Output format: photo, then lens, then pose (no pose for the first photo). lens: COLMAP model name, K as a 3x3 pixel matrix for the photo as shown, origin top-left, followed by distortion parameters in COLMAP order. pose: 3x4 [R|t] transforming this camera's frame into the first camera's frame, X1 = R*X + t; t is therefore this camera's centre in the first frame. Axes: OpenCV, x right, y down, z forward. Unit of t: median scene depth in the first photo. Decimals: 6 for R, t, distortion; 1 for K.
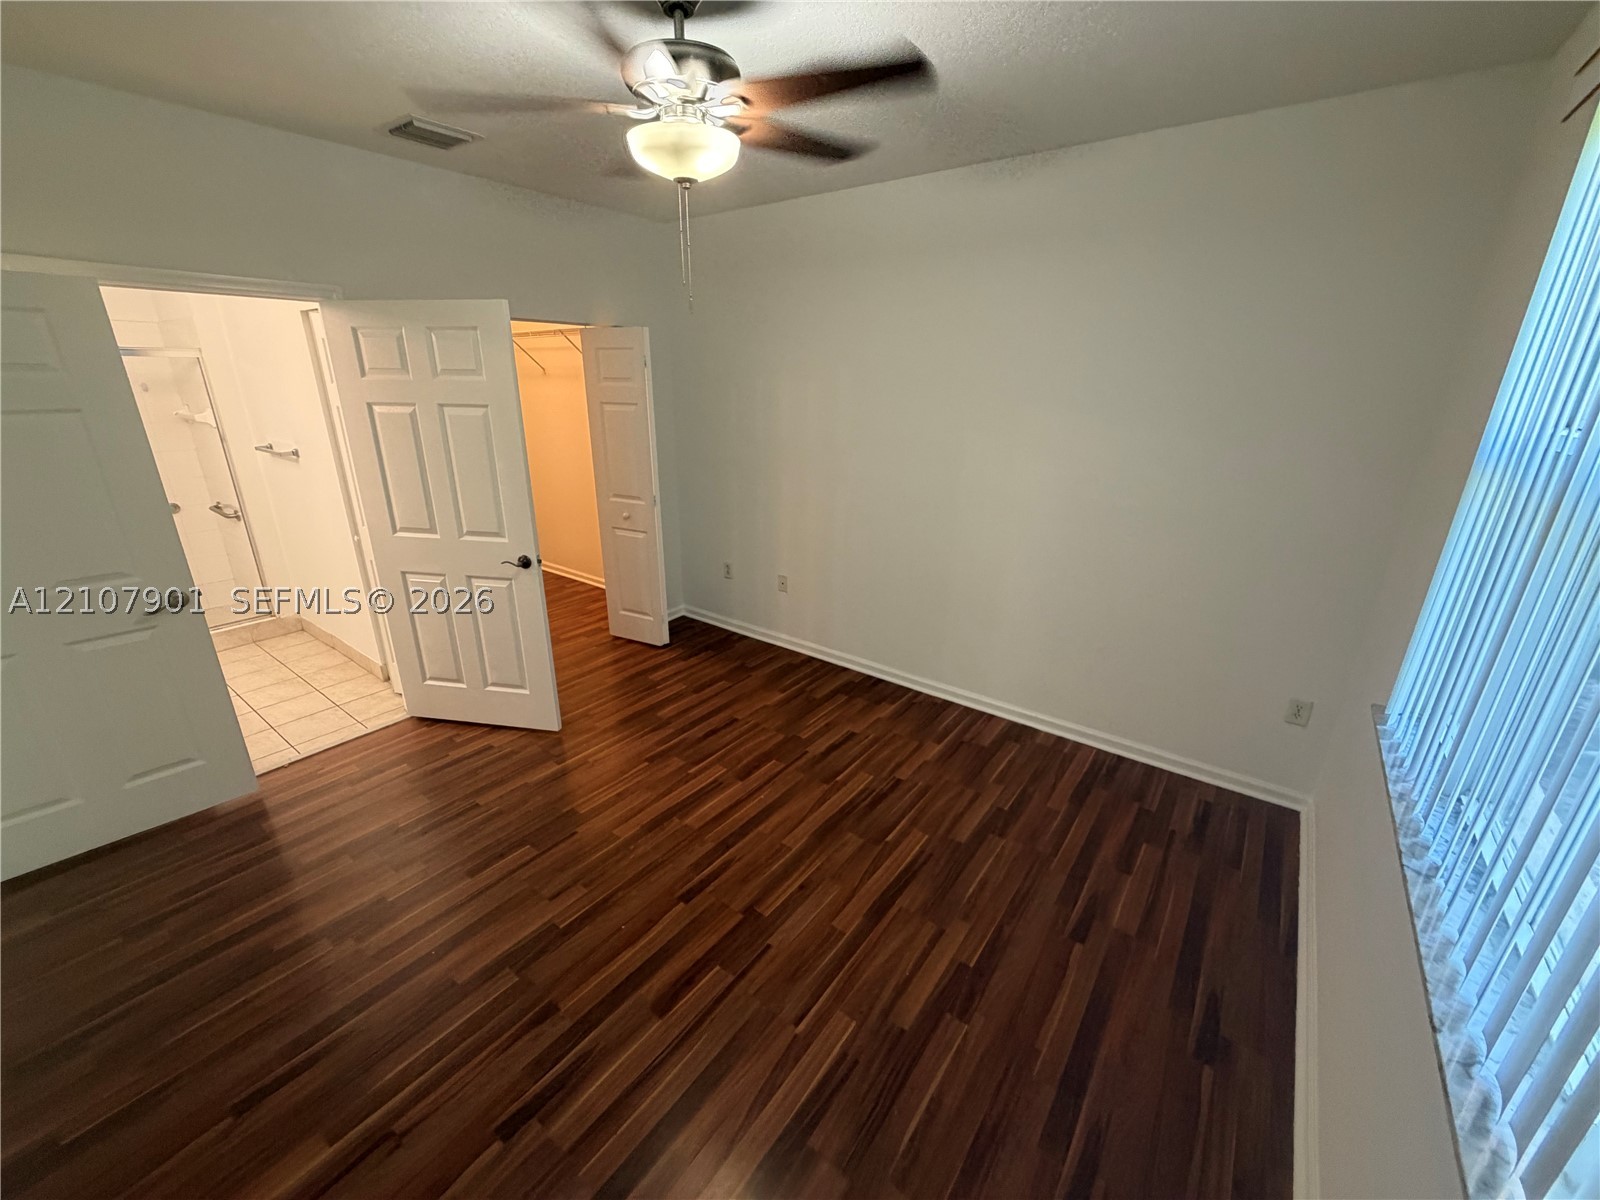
lens RADIAL K [[636.9, 0, 799.9], [0, 636.9, 602.2], [0, 0, 1]] dist [-0.001262, 0.000684]
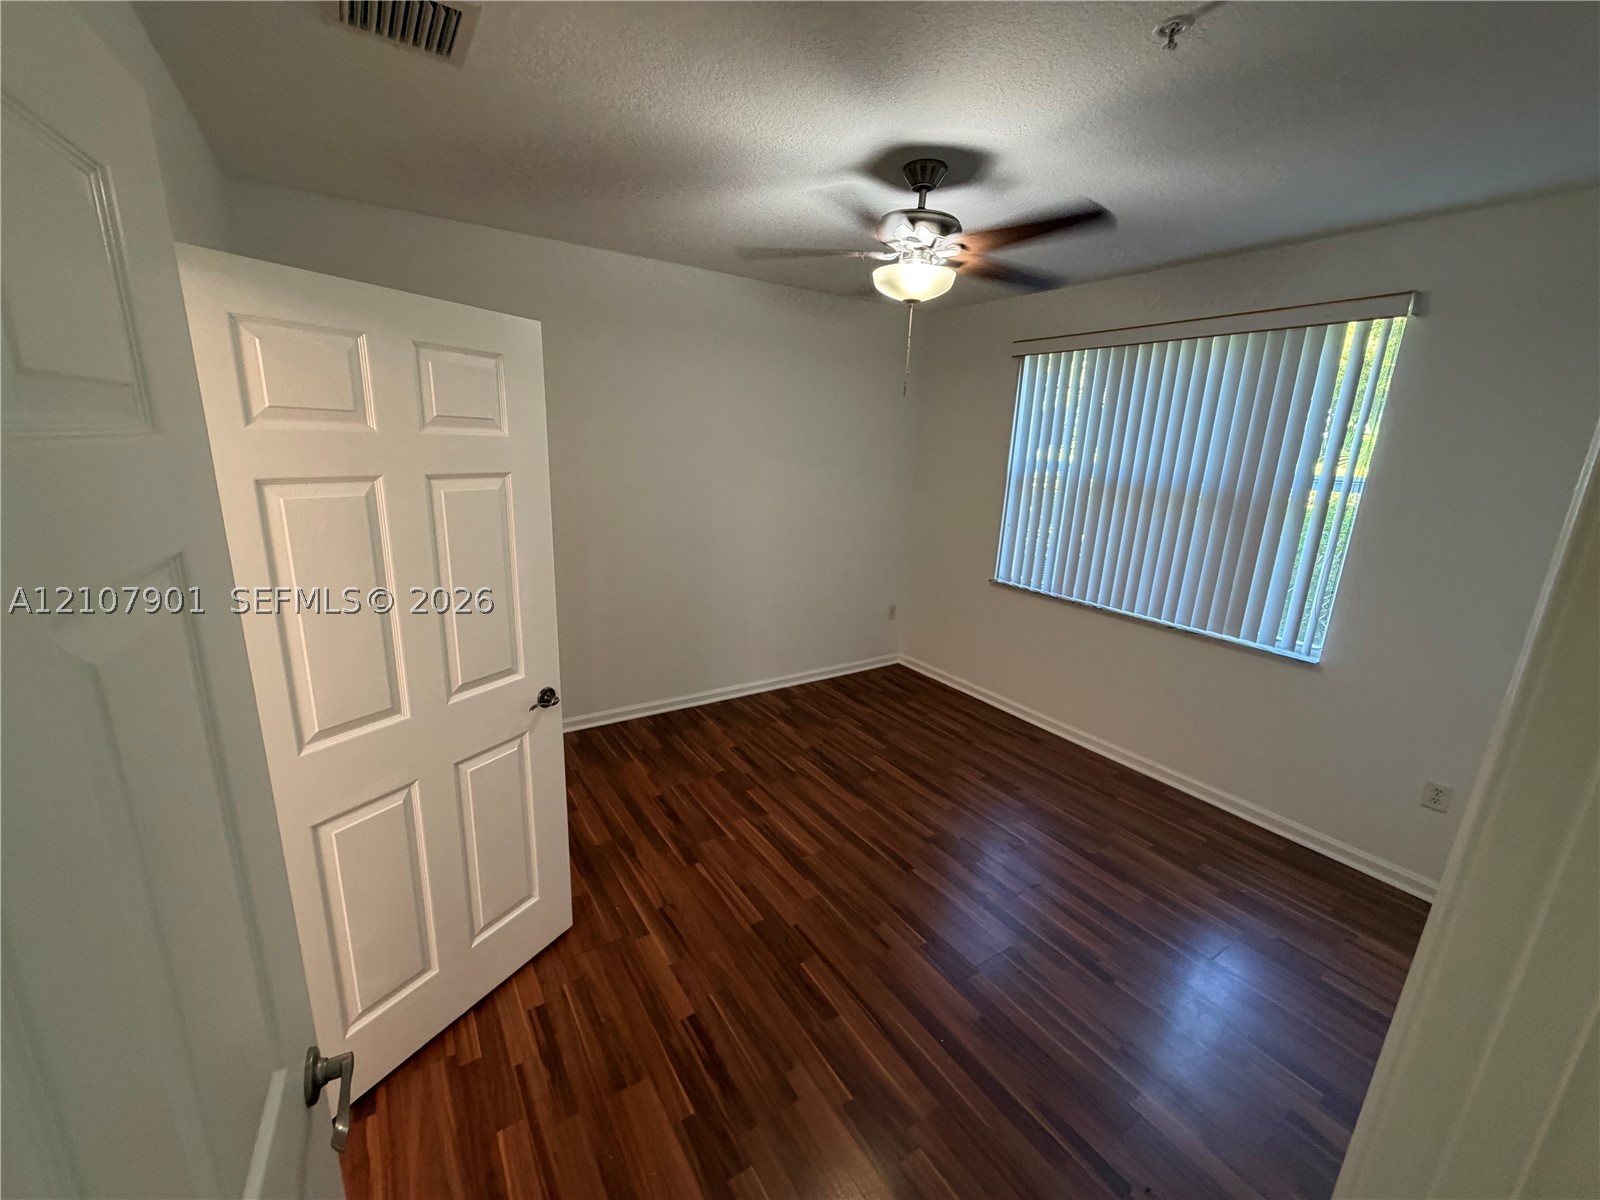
lens RADIAL K [[636.9, 0, 799.6], [0, 636.9, 599.3], [0, 0, 1]] dist [-0.001262, 0.000684]
pose [[0.332527, -0.229671, 0.914701, -0.932902], [0.281398, 0.949876, 0.136204, -0.177080], [-0.900134, 0.212103, 0.380488, 0.474099]]
